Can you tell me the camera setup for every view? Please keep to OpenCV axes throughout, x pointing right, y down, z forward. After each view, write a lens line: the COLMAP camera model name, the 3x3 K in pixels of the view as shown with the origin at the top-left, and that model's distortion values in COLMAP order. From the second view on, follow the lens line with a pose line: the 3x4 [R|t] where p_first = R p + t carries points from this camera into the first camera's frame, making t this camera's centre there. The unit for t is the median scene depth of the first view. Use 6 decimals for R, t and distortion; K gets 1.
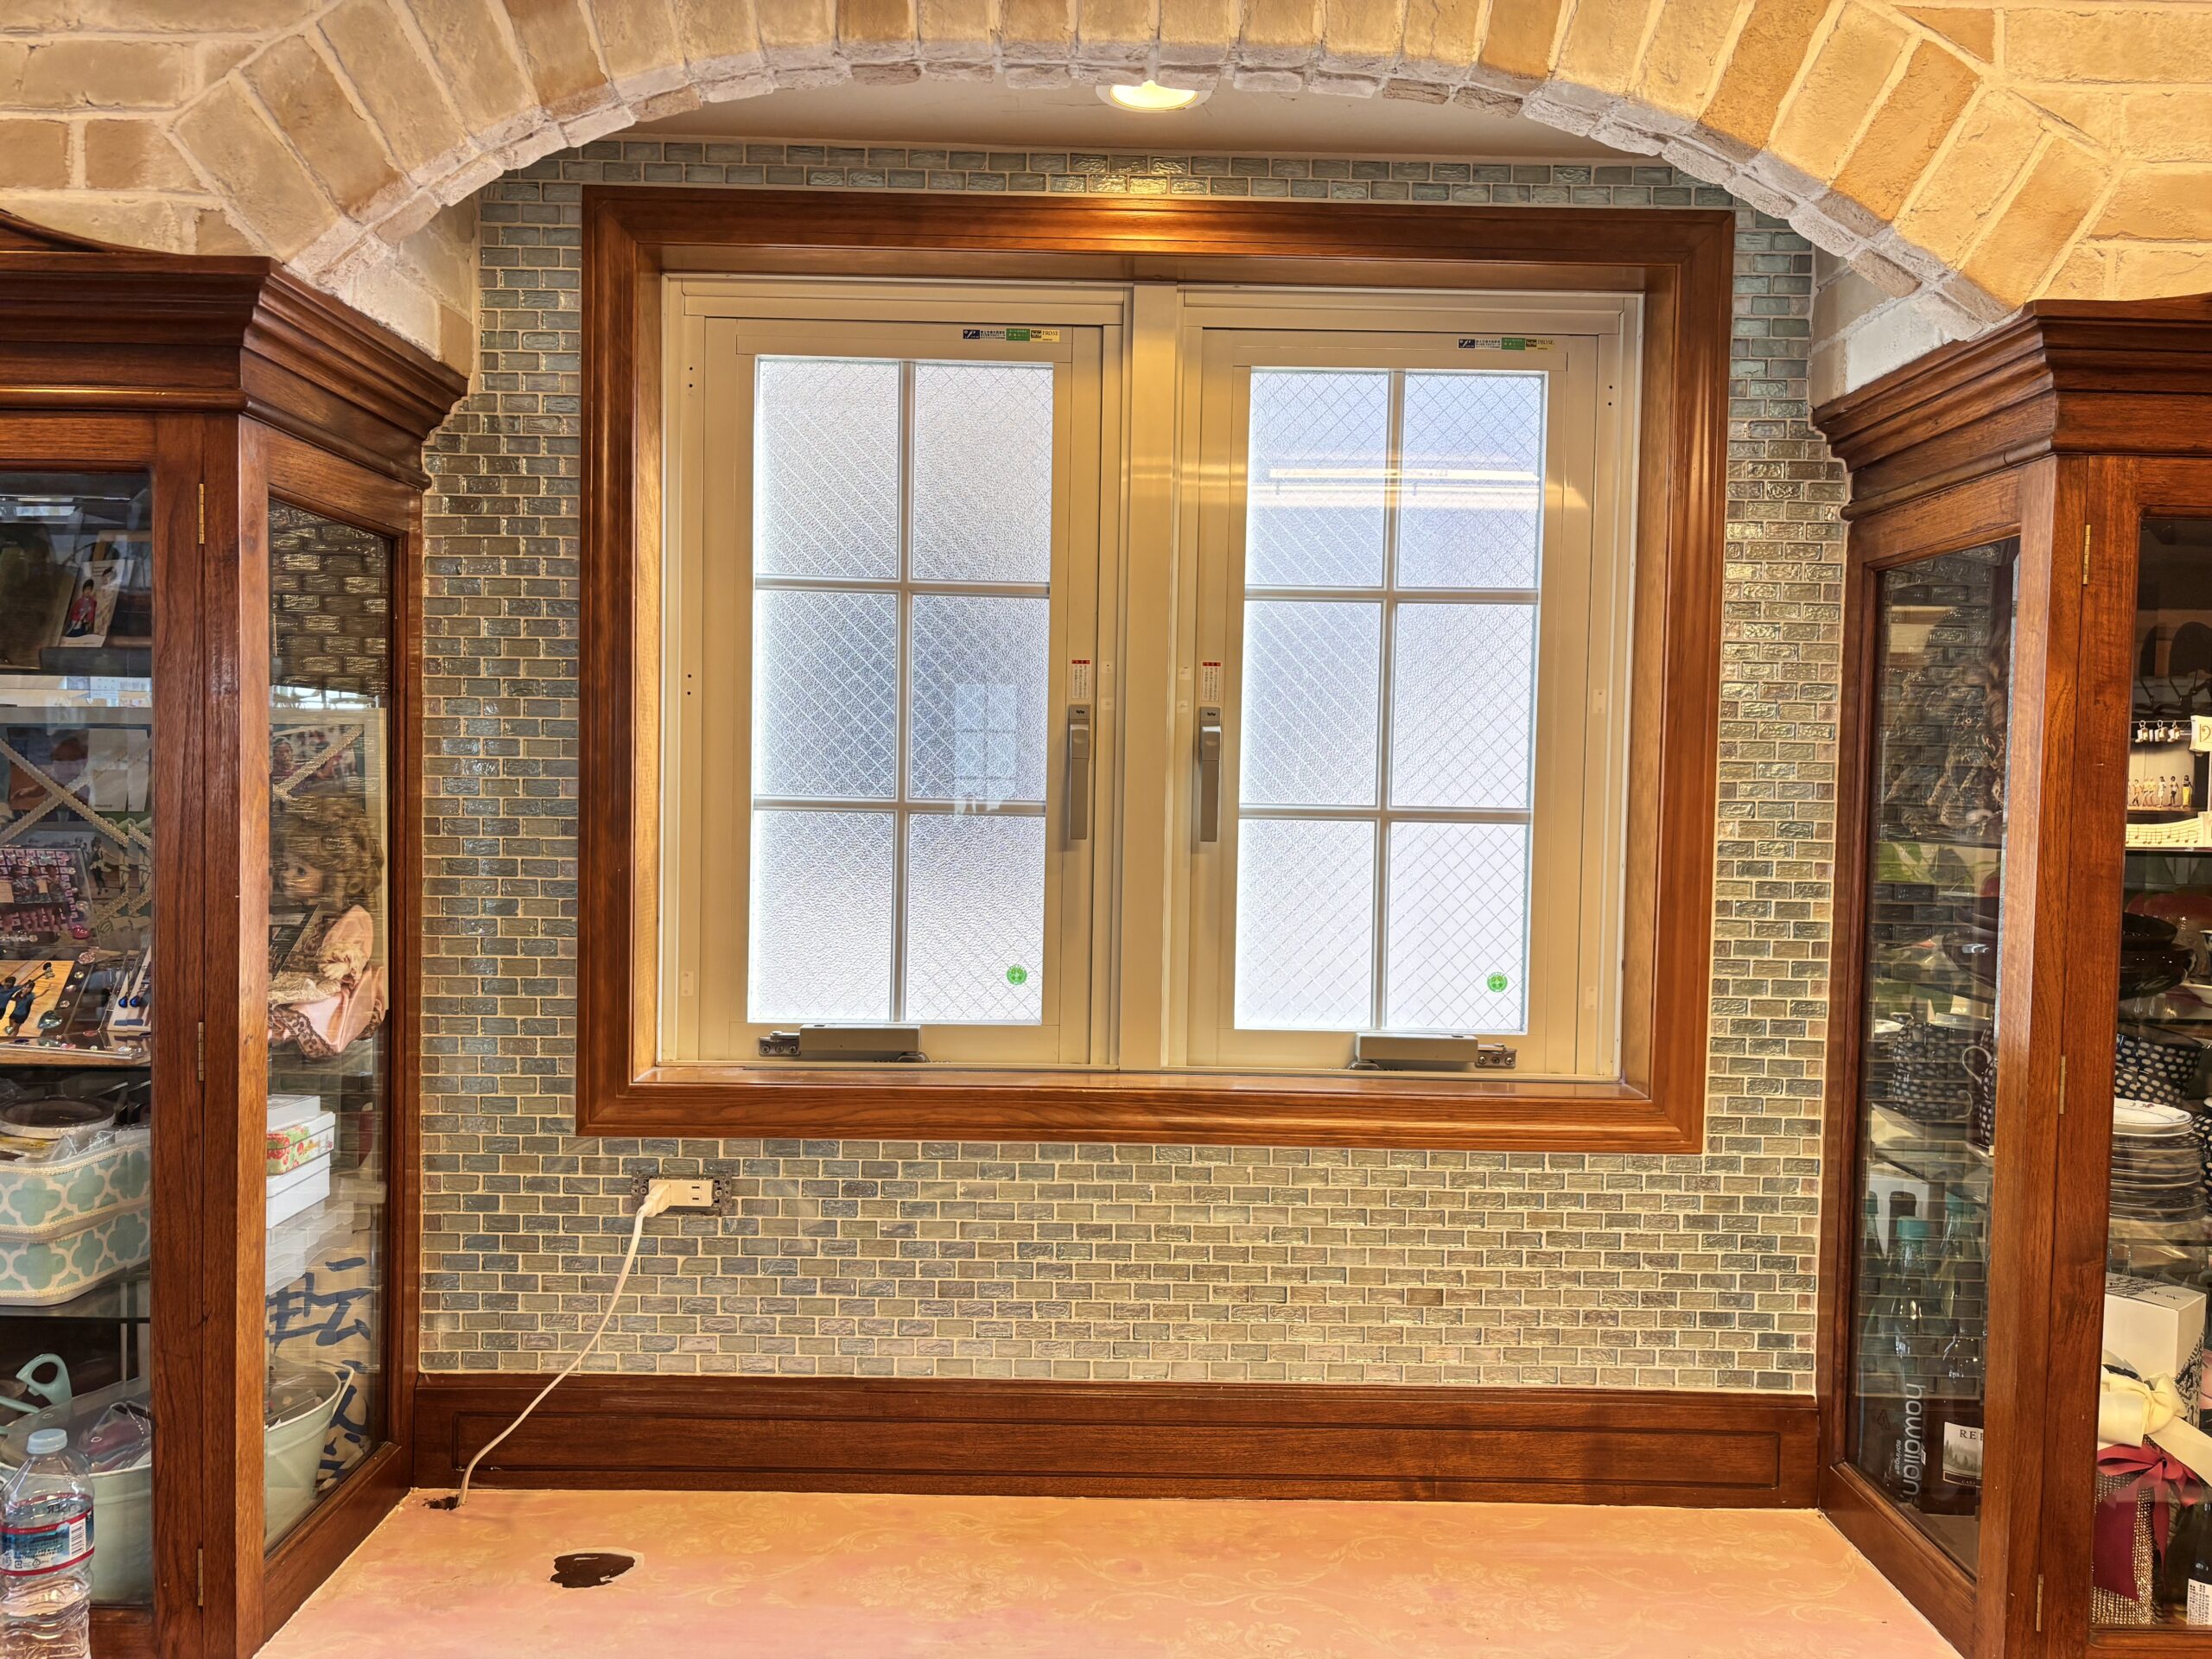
lens RADIAL K [[1677.1, 0, 1107.5], [0, 1677.1, 822.0], [0, 0, 1]] dist [0.035699, -0.056779]
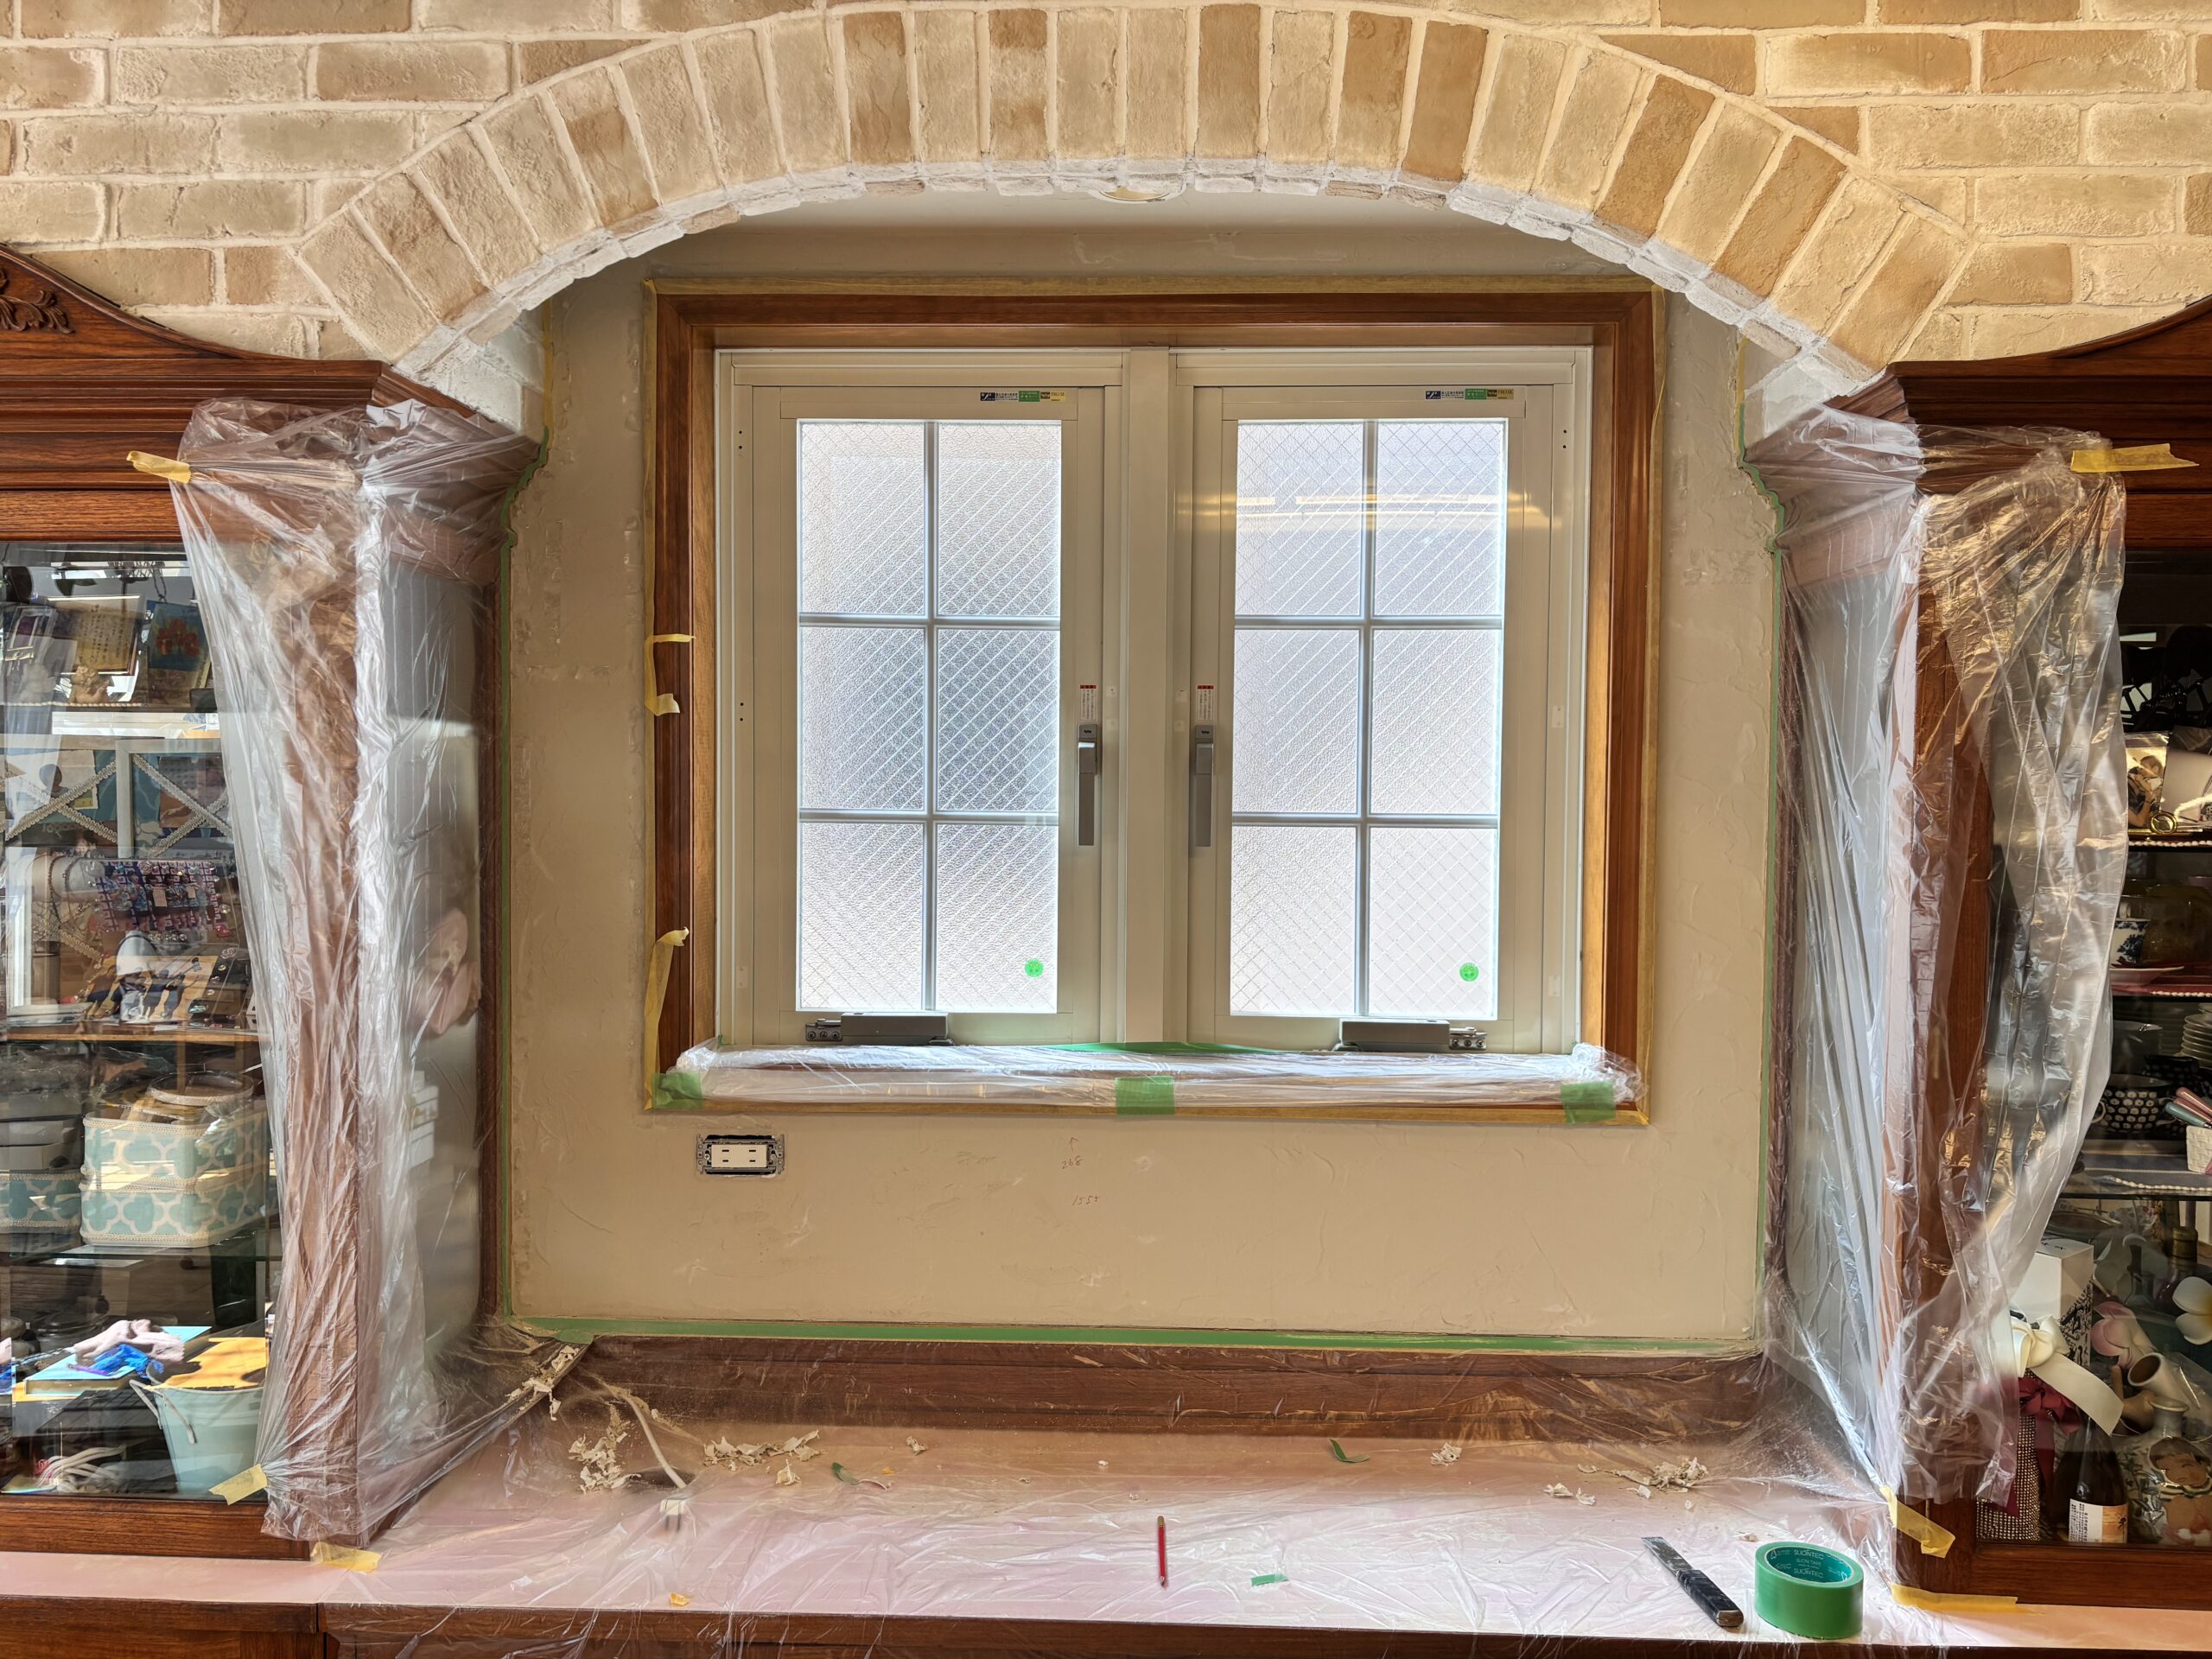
lens RADIAL K [[1683.1, 0, 1106.0], [0, 1683.1, 829.5], [0, 0, 1]] dist [-0.001141, -0.002900]
pose [[0.998834, -0.009077, -0.047412, 0.061619], [0.008826, 0.999946, -0.005487, 0.007222], [0.047460, 0.005063, 0.998860, -0.144666]]
